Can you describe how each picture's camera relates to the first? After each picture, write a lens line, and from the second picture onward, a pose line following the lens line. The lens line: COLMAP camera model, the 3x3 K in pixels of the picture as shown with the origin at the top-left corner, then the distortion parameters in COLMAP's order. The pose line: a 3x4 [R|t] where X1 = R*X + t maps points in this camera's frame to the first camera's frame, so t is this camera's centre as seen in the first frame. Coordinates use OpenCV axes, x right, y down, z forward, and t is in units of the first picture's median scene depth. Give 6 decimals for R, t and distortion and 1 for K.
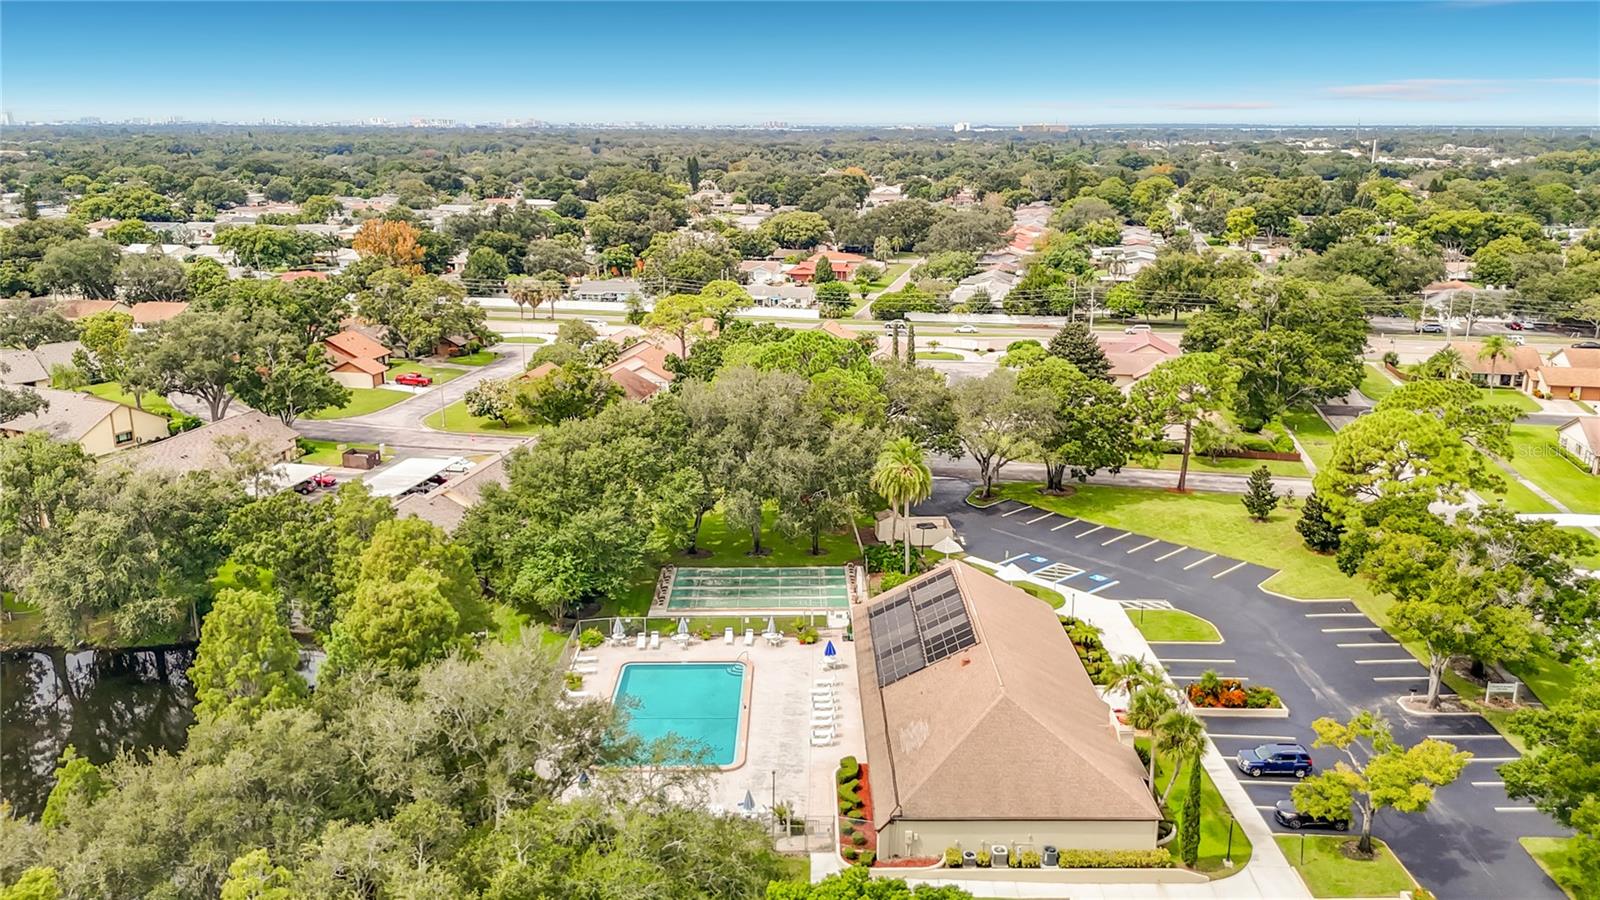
lens RADIAL K [[1263.6, 0, 835.2], [0, 1263.6, 448.1], [0, 0, 1]] dist [0.052396, -0.003345]
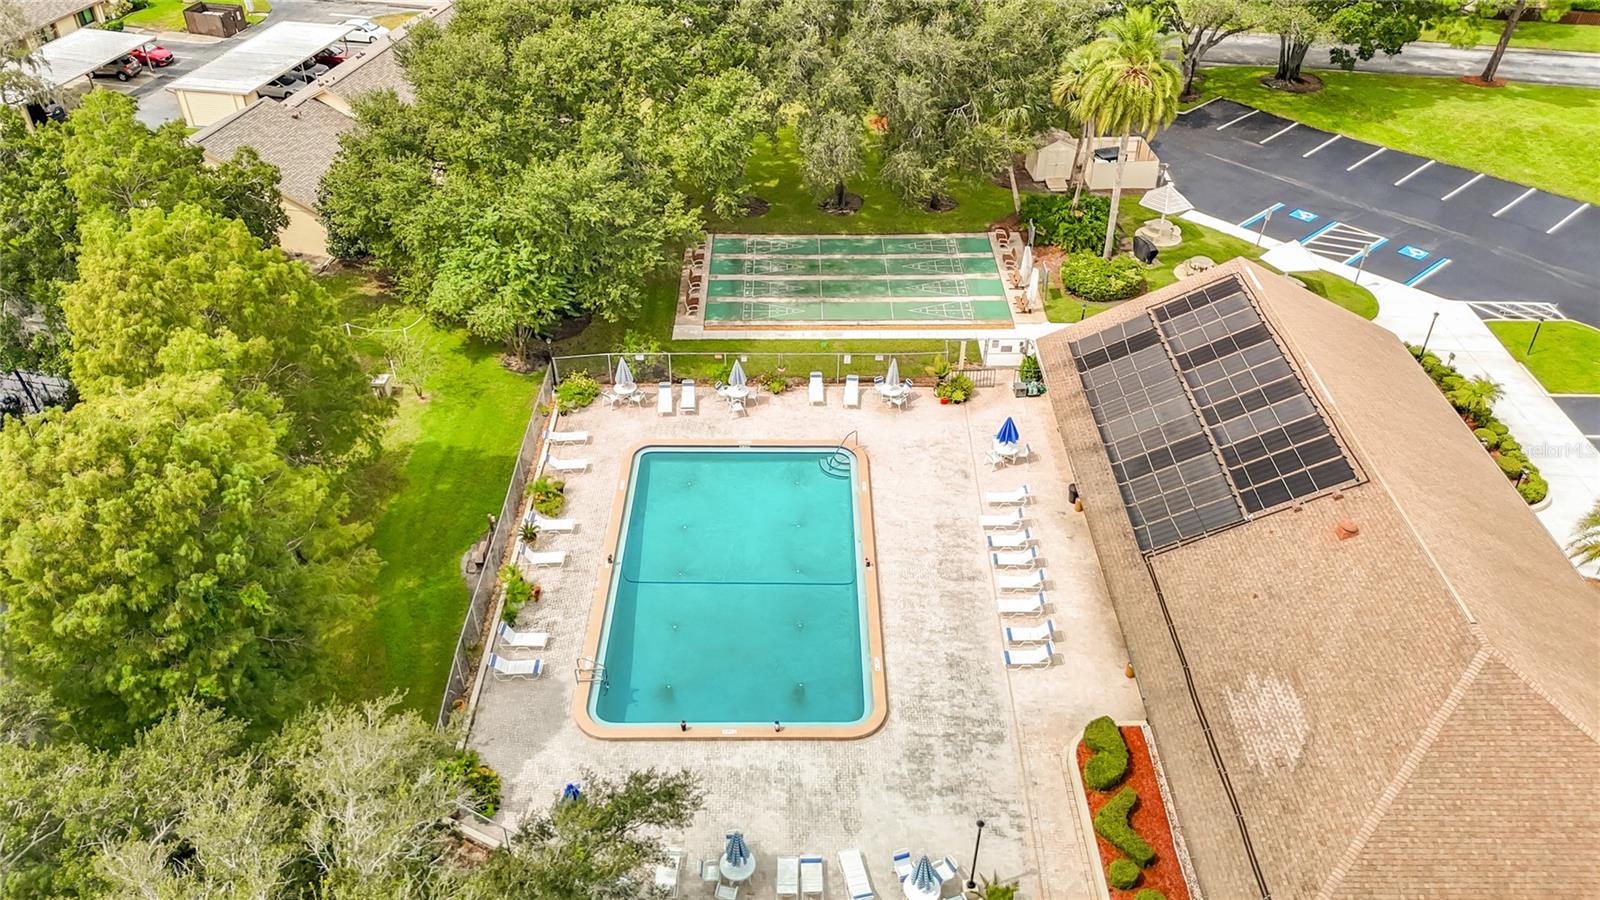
lens RADIAL K [[1188.1, 0, 800.0], [0, 1188.1, 450.0], [0, 0, 1]] dist [0.095201, -0.107781]
pose [[0.999809, 0.011089, -0.016108, -0.079851], [-0.004410, 0.930318, 0.366727, -0.021345], [0.019053, -0.366586, 0.930189, 0.473067]]
